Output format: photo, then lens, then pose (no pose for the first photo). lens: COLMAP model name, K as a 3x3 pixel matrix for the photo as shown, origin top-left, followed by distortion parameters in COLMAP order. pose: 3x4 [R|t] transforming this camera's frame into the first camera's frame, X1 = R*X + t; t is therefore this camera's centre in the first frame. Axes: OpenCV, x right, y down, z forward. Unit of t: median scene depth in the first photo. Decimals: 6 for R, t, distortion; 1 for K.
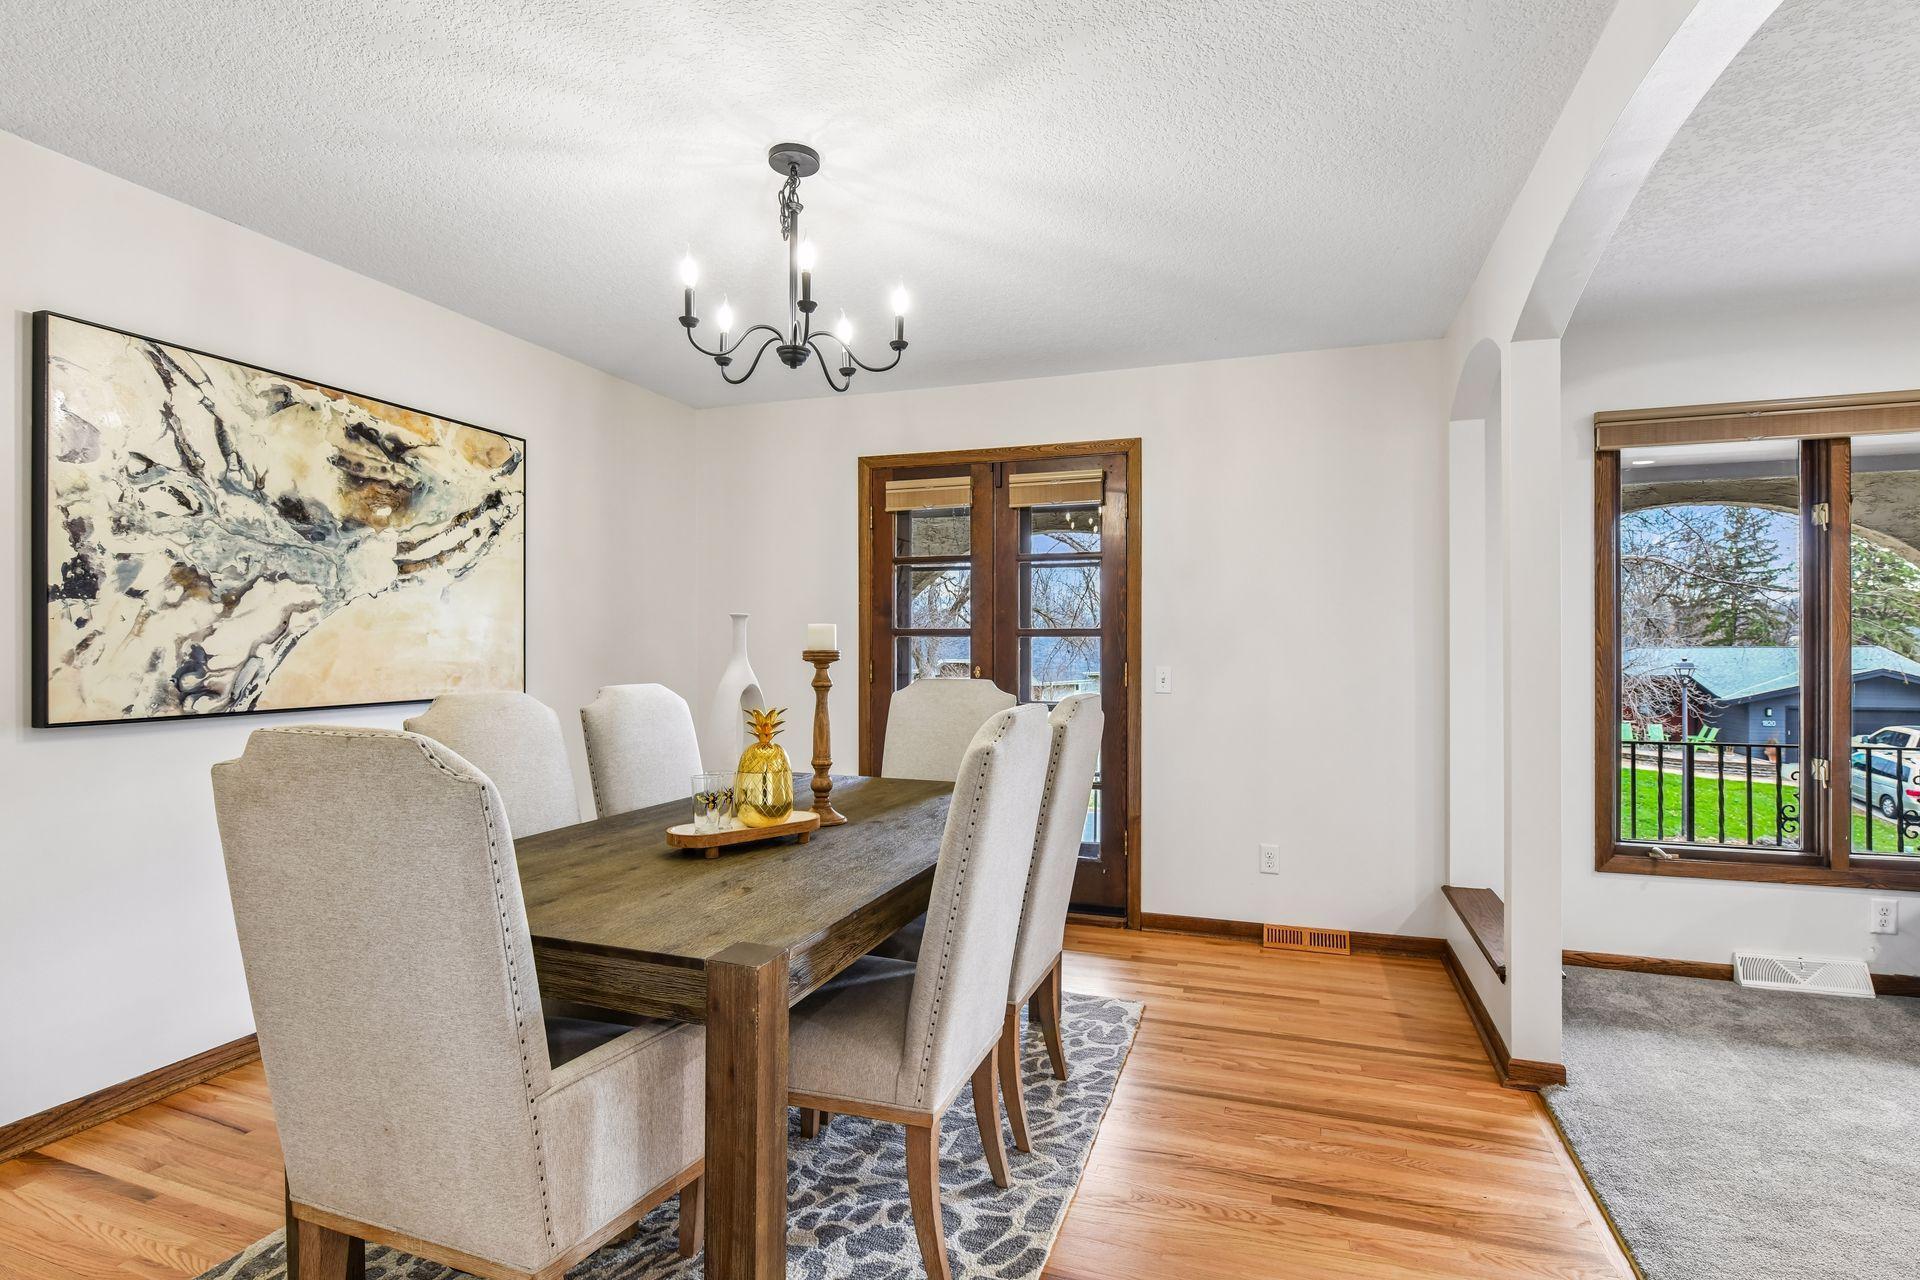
lens RADIAL K [[943.3, 0, 975.5], [0, 943.3, 639.4], [0, 0, 1]] dist [-0.012962, 0.001088]
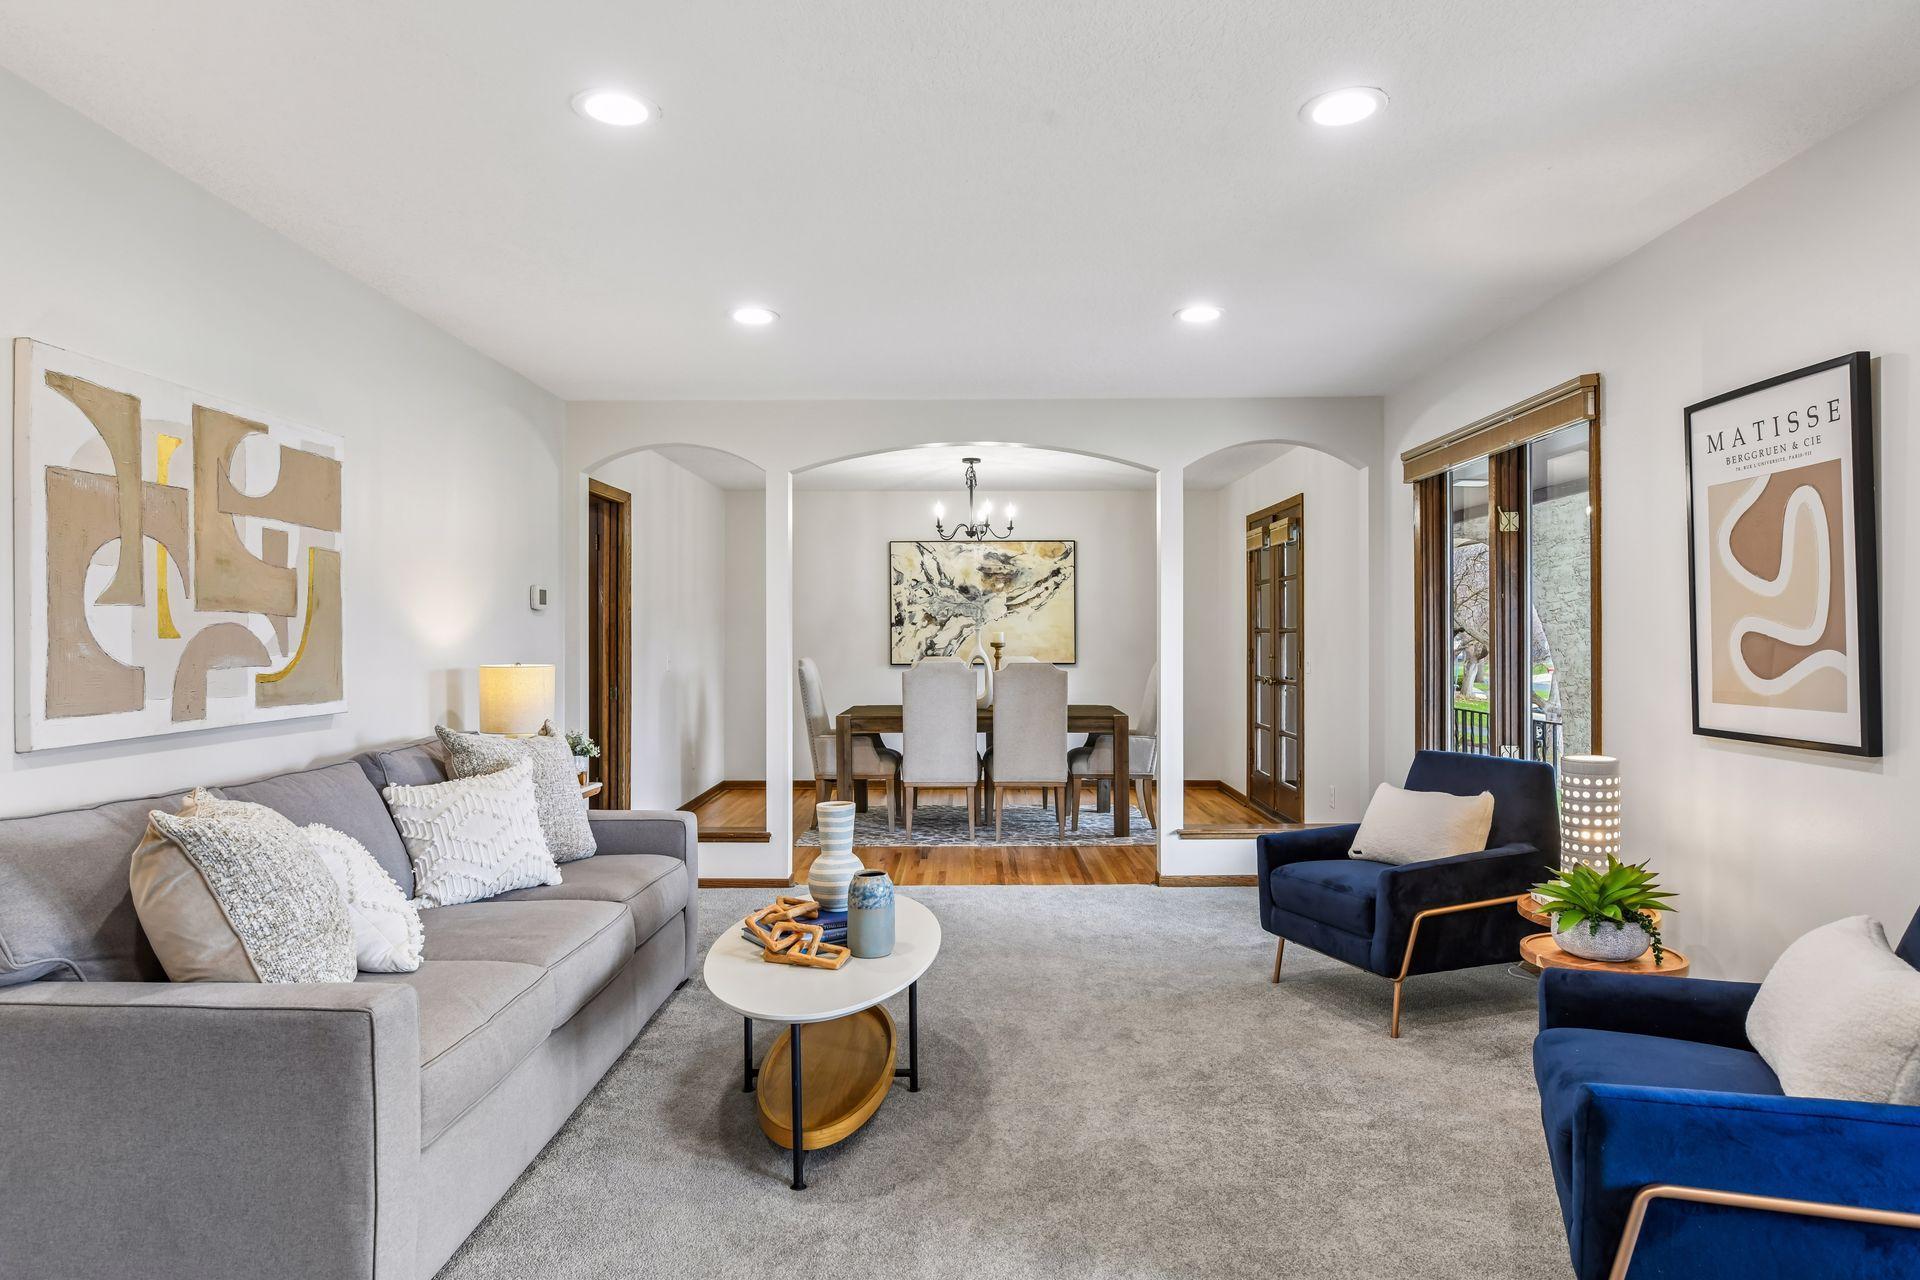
lens RADIAL K [[1095.3, 0, 970.8], [0, 1095.3, 637.7], [0, 0, 1]] dist [-0.004913, -0.000831]
pose [[0.323204, -0.000679, -0.946329, 2.161052], [0.010444, 0.999941, 0.002849, -0.008350], [0.946272, -0.010805, 0.323192, -0.007687]]
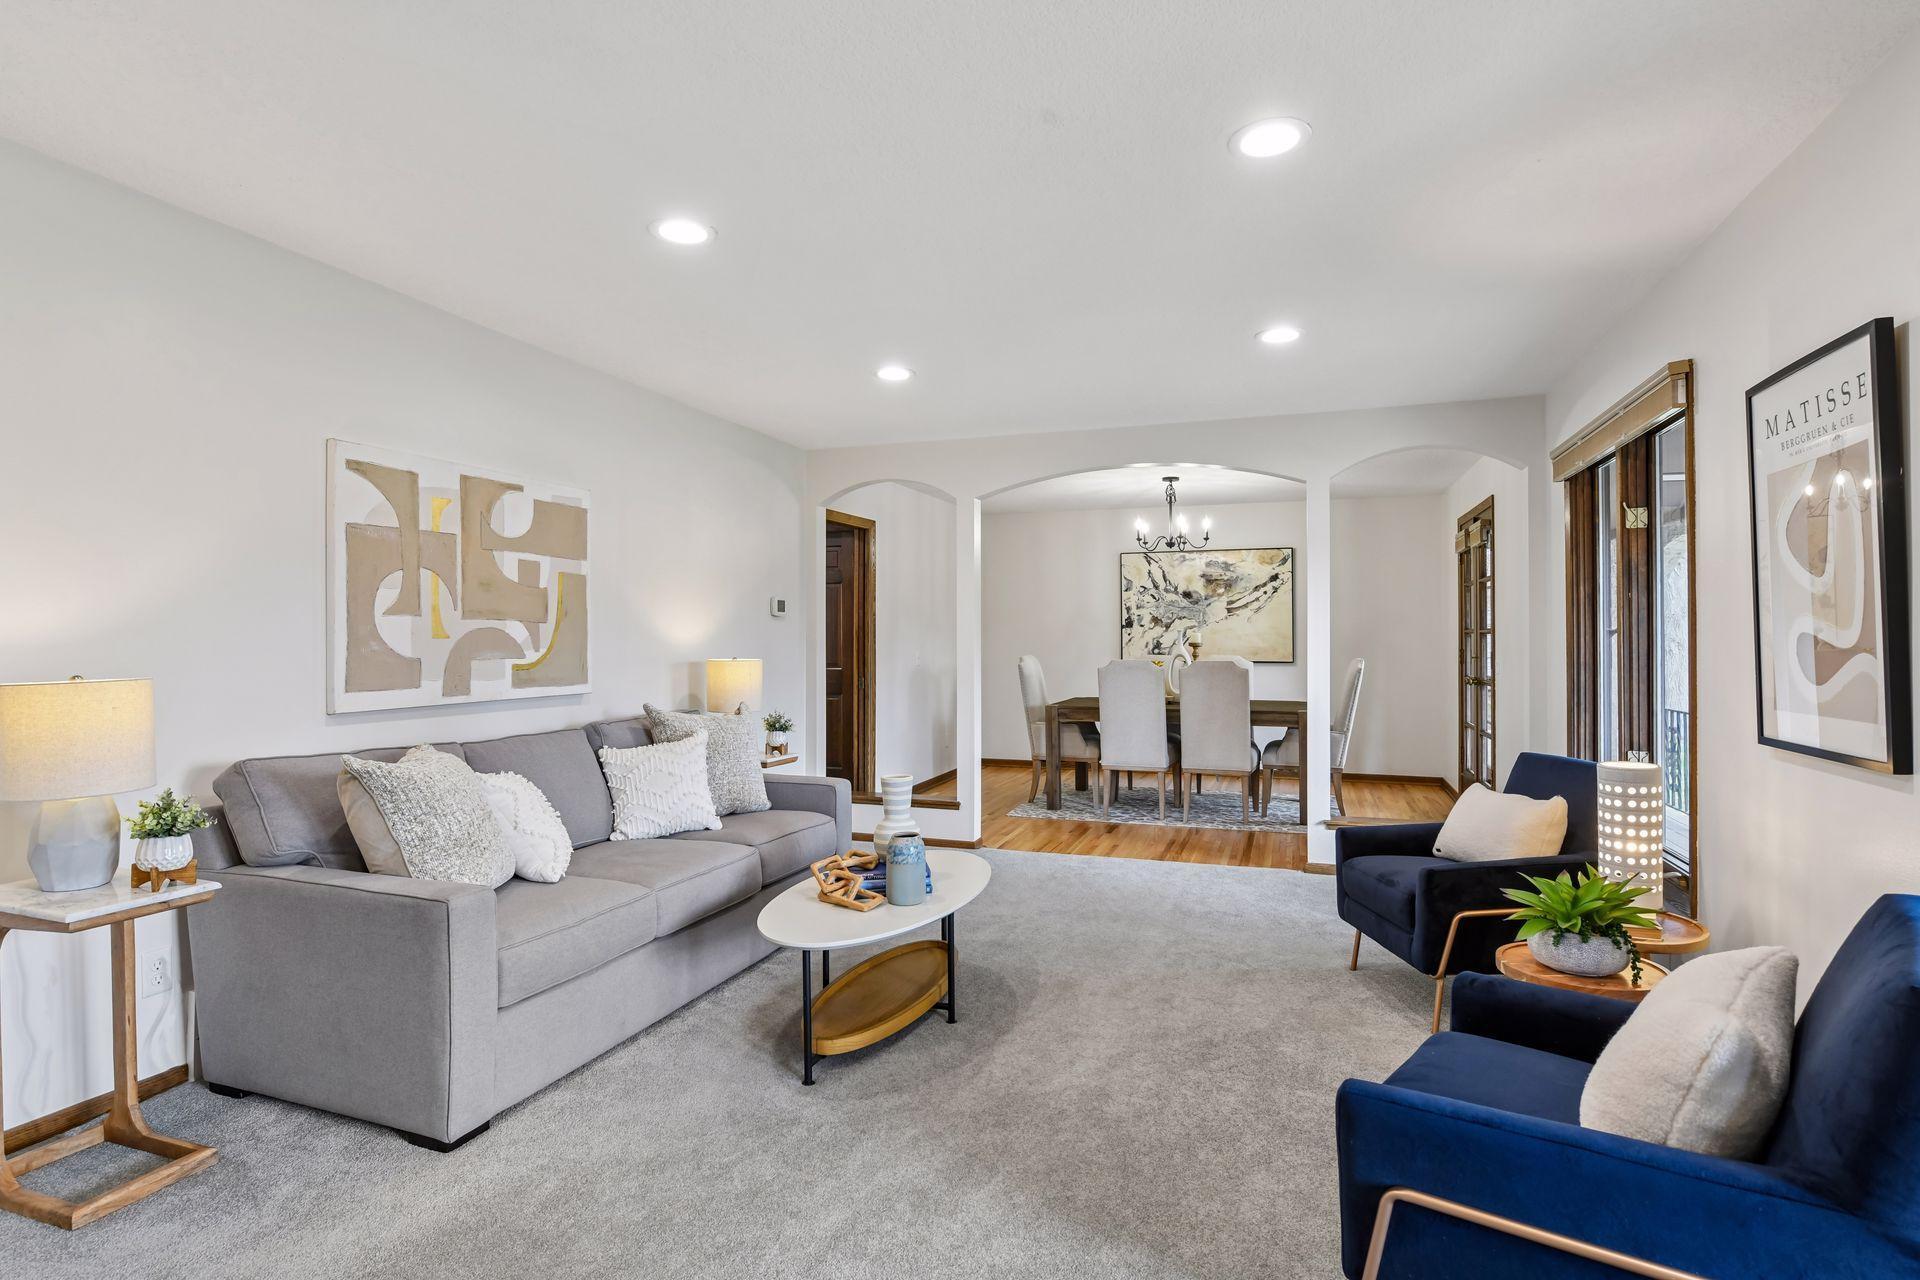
lens RADIAL K [[961.4, 0, 971.8], [0, 961.4, 635.1], [0, 0, 1]] dist [-0.008052, -0.004960]
pose [[0.004061, -0.003432, -0.999986, 2.232813], [0.010180, 0.999942, -0.003391, -0.006045], [0.999940, -0.010166, 0.004096, 0.278421]]
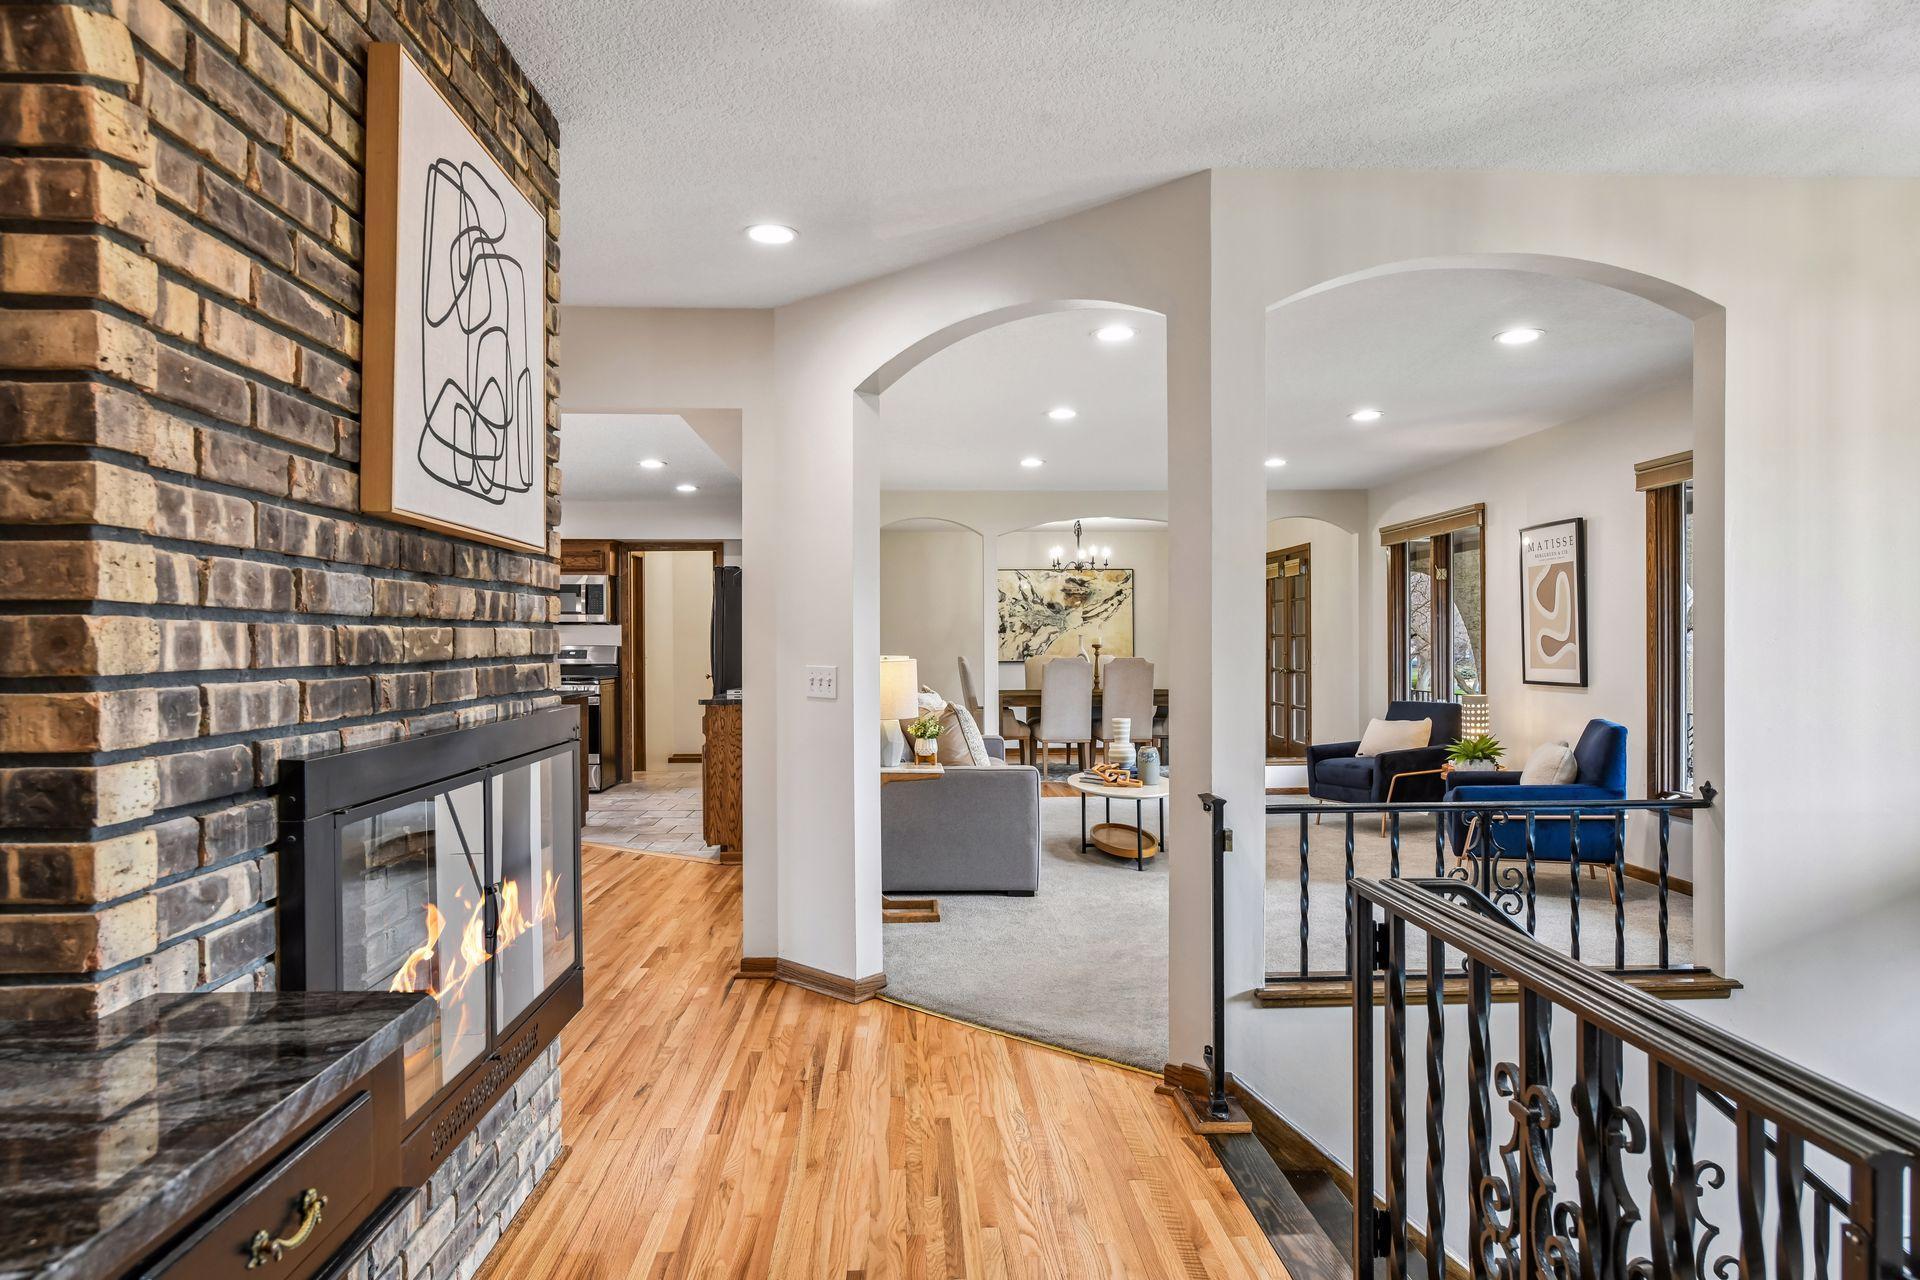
lens RADIAL K [[1142.4, 0, 969.6], [0, 1142.4, 646.6], [0, 0, 1]] dist [-0.001537, -0.000145]
pose [[0.368498, -0.000148, -0.929629, 3.097656], [0.012913, 0.999904, 0.004959, -0.006711], [0.929539, -0.013831, 0.368464, -0.876707]]
